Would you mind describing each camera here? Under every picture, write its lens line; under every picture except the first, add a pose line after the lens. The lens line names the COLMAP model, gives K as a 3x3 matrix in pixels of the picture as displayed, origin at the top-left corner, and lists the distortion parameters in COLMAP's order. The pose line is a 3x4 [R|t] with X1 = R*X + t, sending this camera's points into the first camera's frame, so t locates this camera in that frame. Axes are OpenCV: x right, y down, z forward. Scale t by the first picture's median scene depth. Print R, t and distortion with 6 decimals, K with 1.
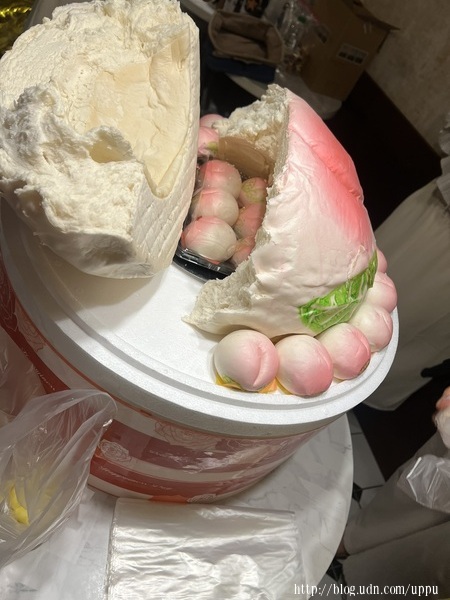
lens RADIAL K [[454.1, 0, 225.0], [0, 454.1, 300.0], [0, 0, 1]] dist [-0.001780, -0.008346]
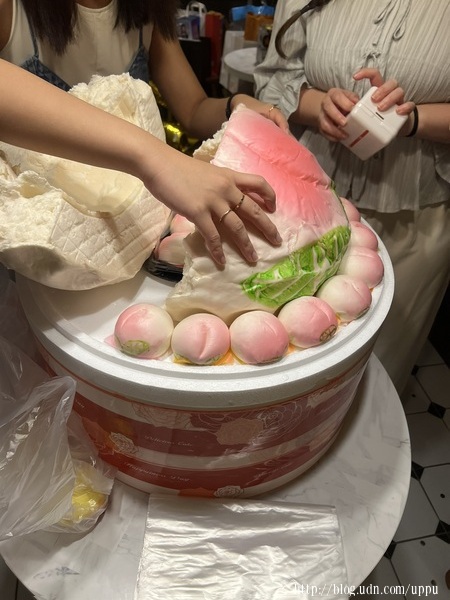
lens RADIAL K [[450.4, 0, 225.0], [0, 450.4, 306.0], [0, 0, 1]] dist [0.000373, 0.002859]
pose [[0.938459, -0.197650, -0.283249, 0.406106], [0.163380, 0.976560, -0.140132, 0.201724], [0.304307, 0.085231, 0.948754, -0.039804]]
